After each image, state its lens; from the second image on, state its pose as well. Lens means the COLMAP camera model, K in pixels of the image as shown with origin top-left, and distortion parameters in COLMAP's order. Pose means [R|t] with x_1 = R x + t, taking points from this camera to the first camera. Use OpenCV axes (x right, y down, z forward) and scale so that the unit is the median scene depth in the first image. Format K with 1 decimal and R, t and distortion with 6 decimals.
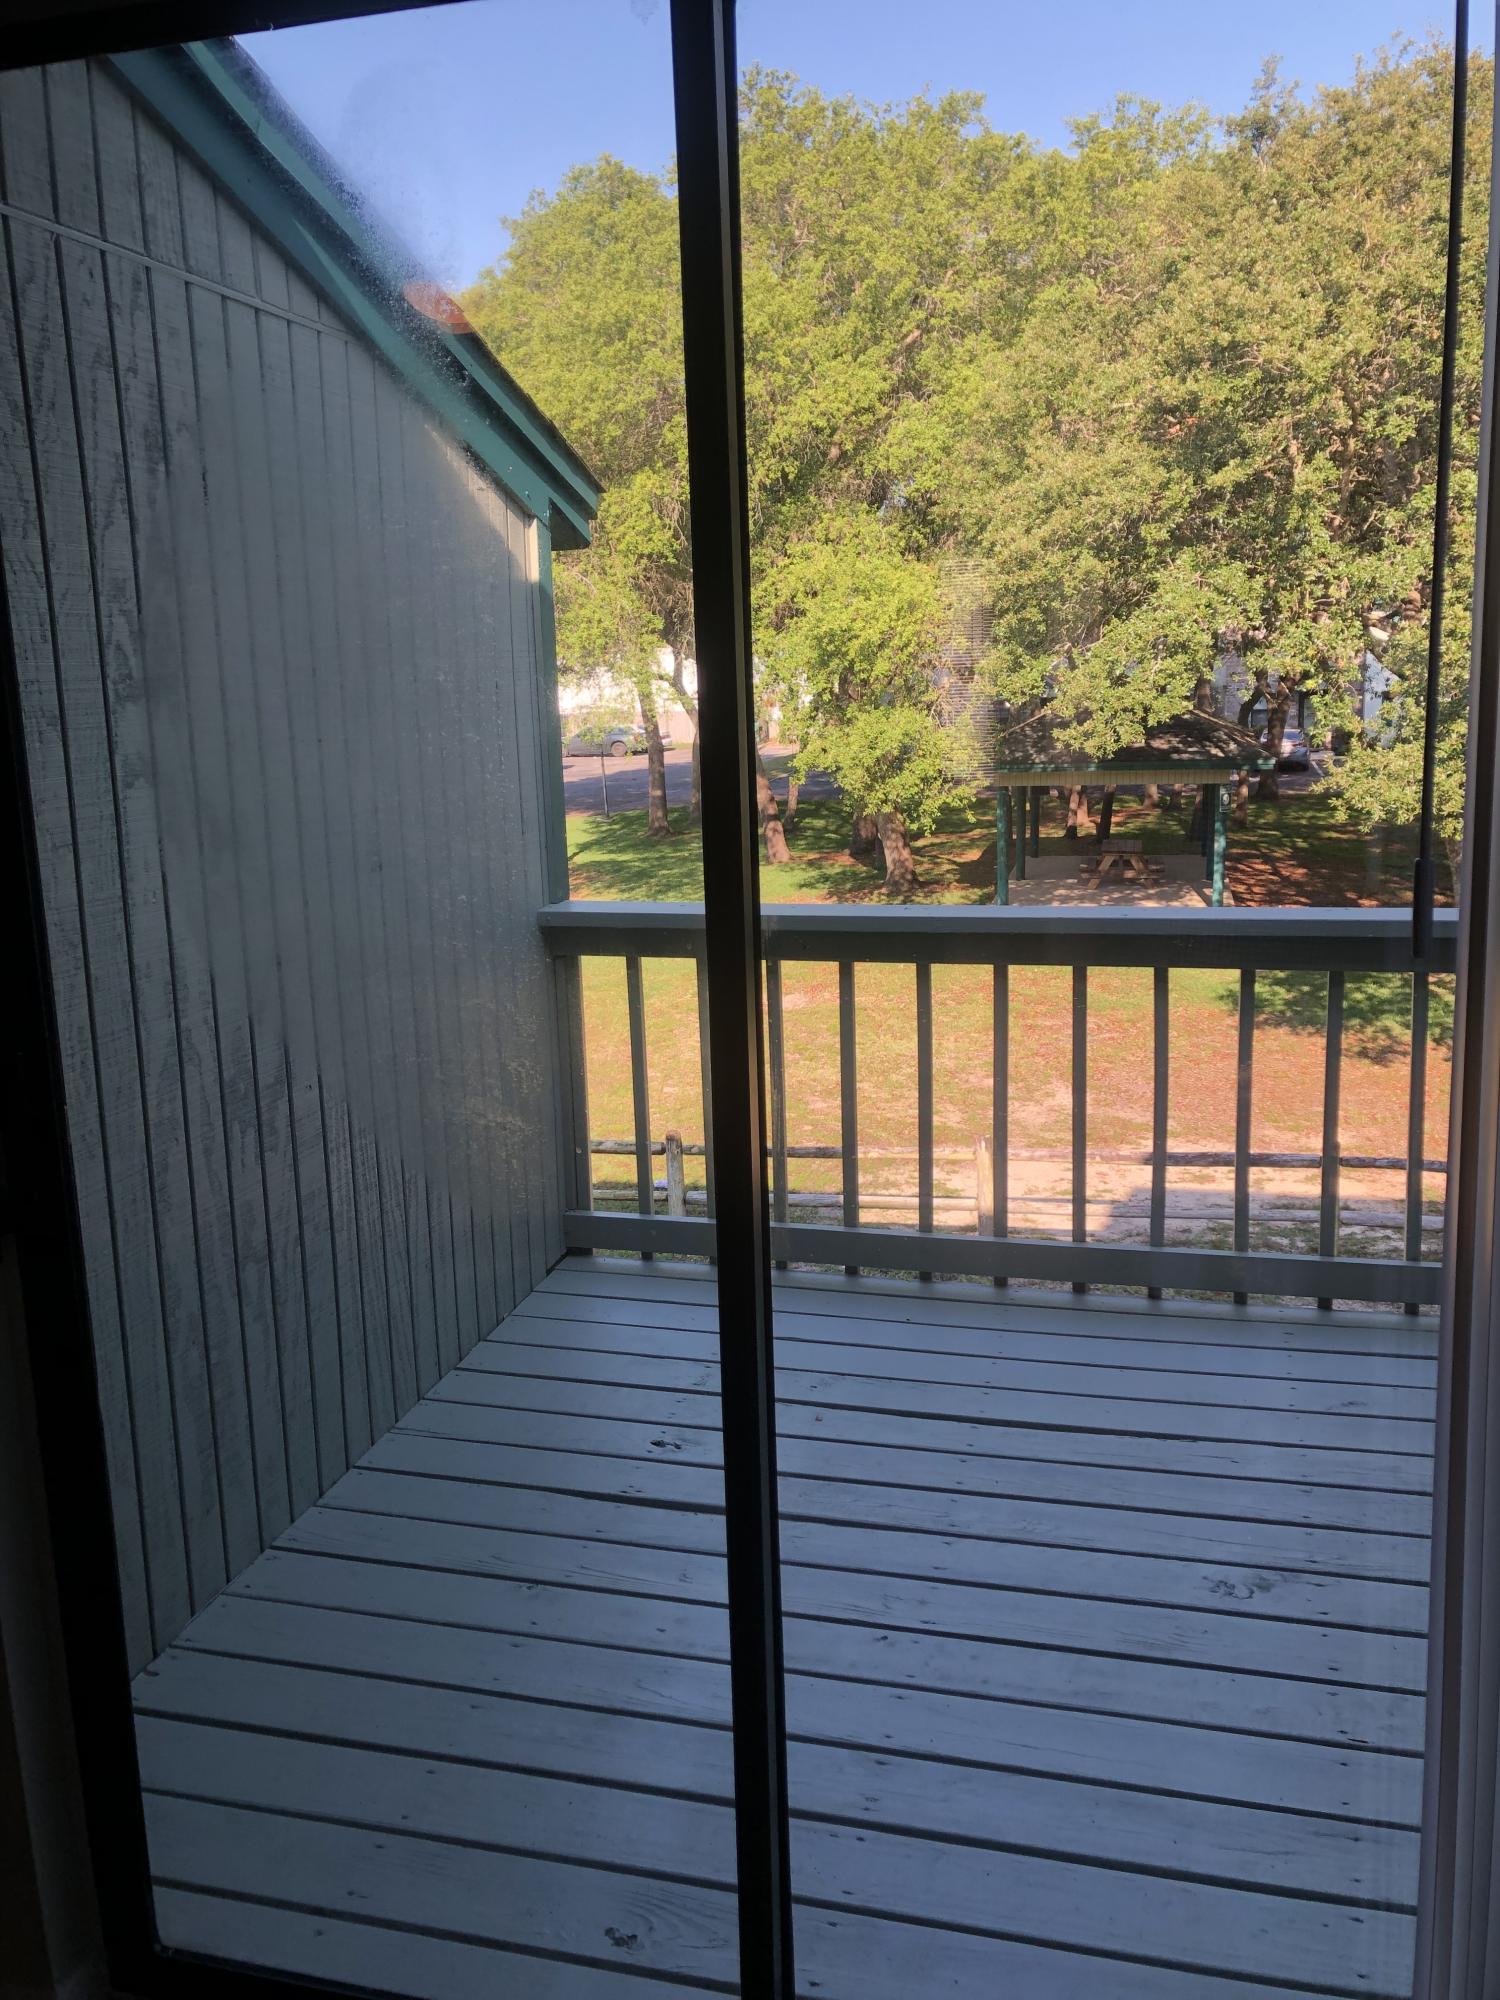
lens RADIAL K [[1655.9, 0, 750.0], [0, 1655.9, 1000.0], [0, 0, 1]] dist [0.005017, -0.000511]
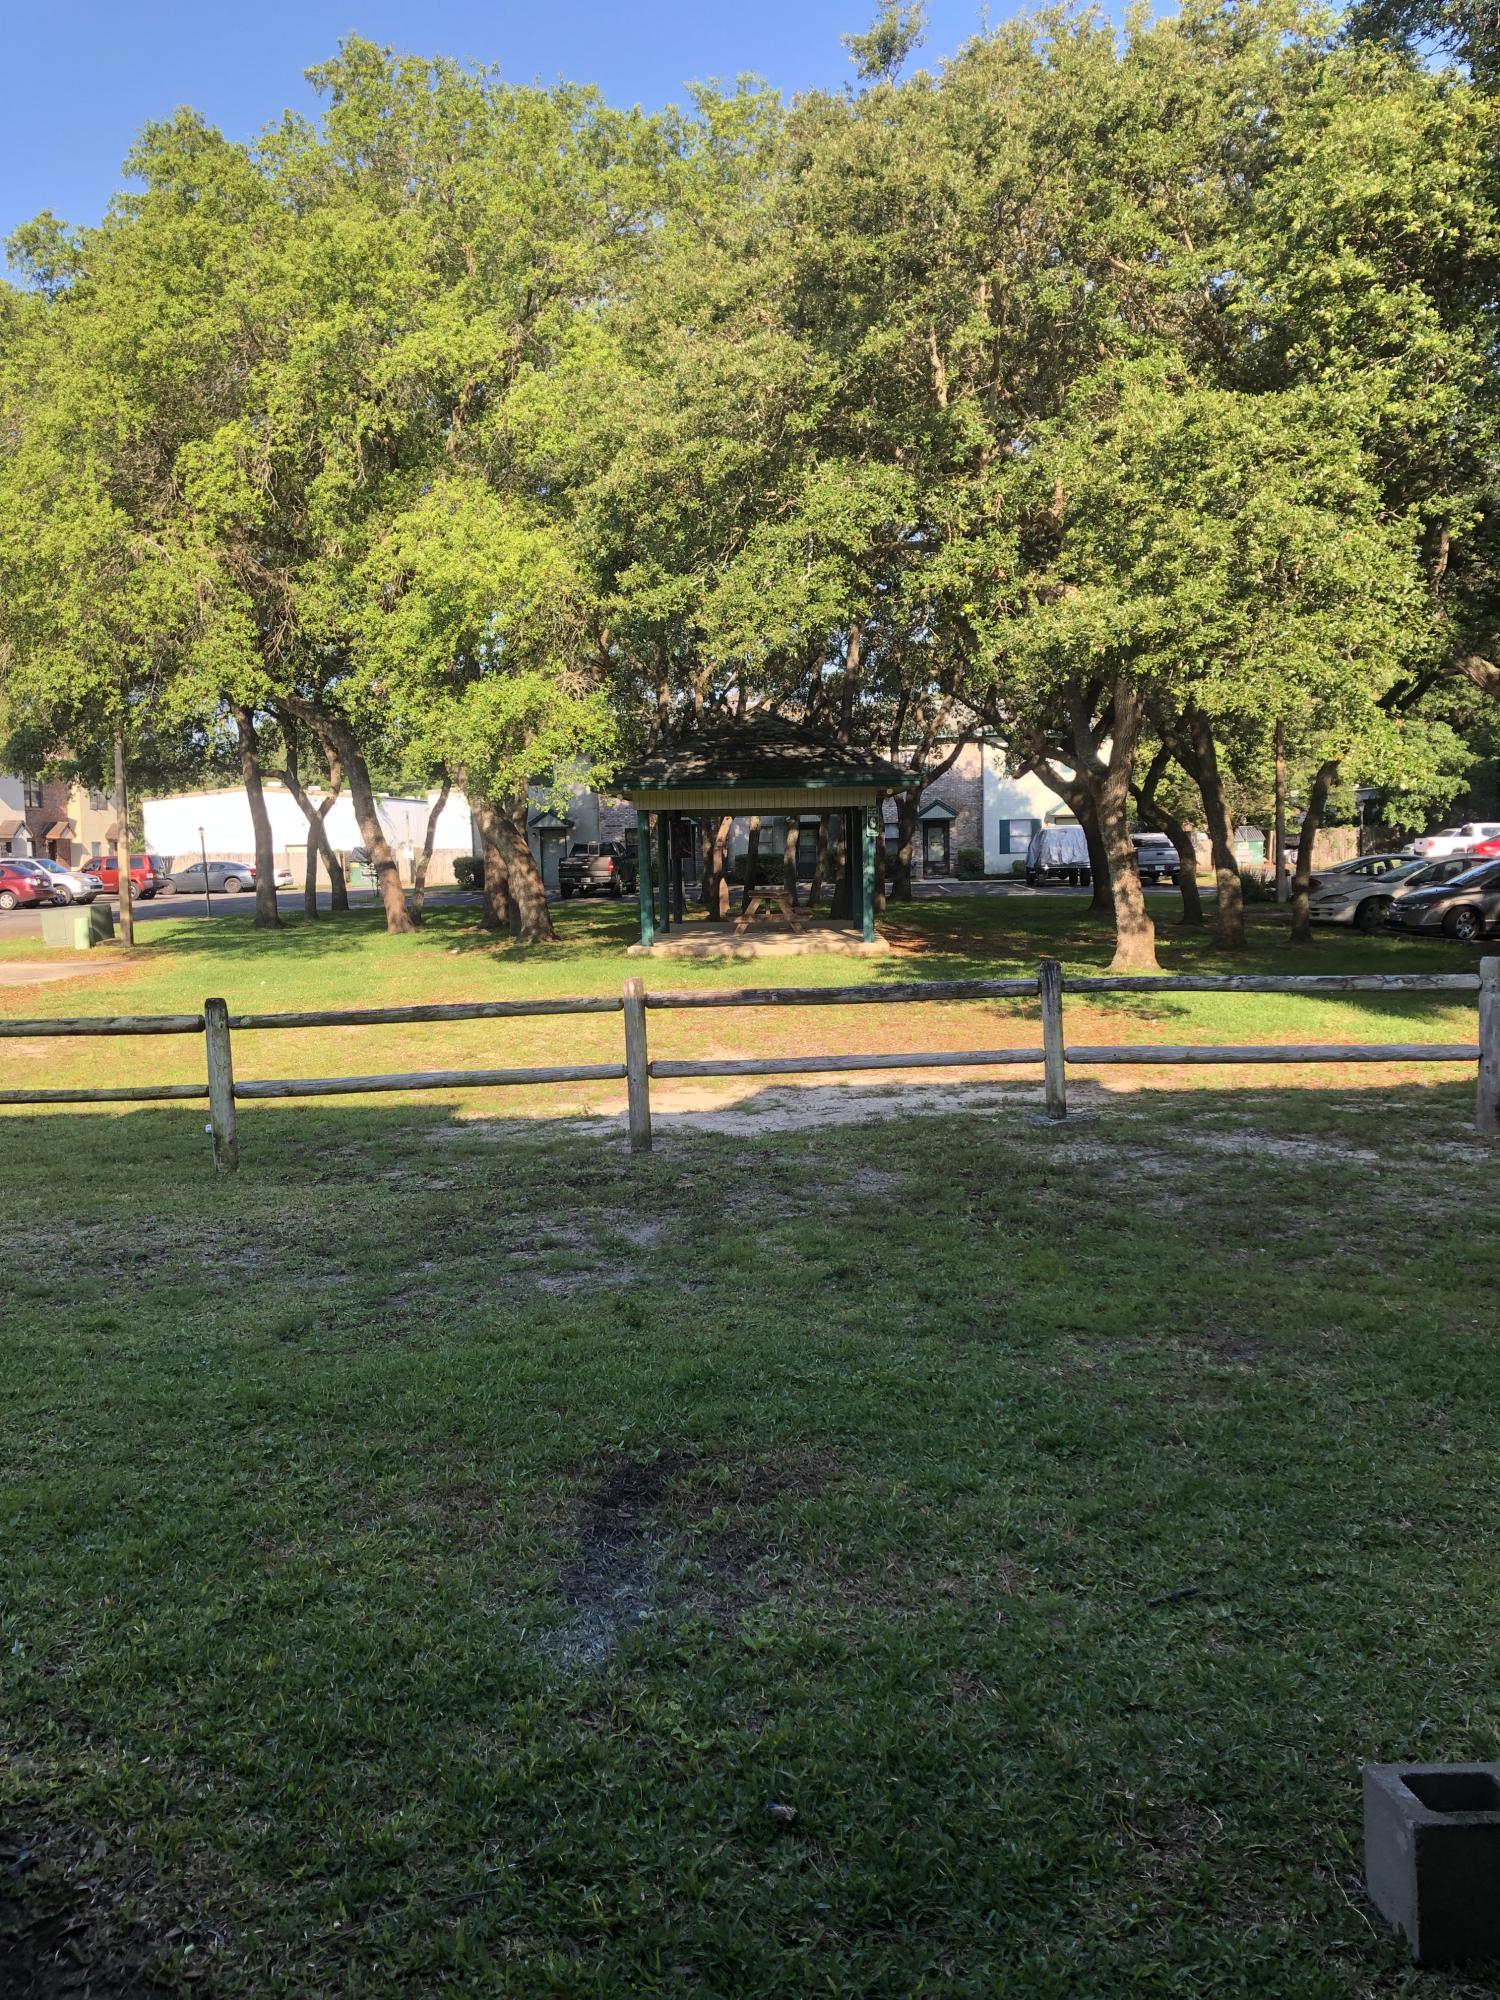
lens RADIAL K [[1628.9, 0, 750.0], [0, 1628.9, 1000.0], [0, 0, 1]] dist [0.024320, 0.004359]
pose [[0.976227, -0.008007, 0.216603, 0.016881], [0.035316, 0.991839, -0.122506, 0.105902], [-0.213855, 0.127243, 0.968543, 0.140852]]
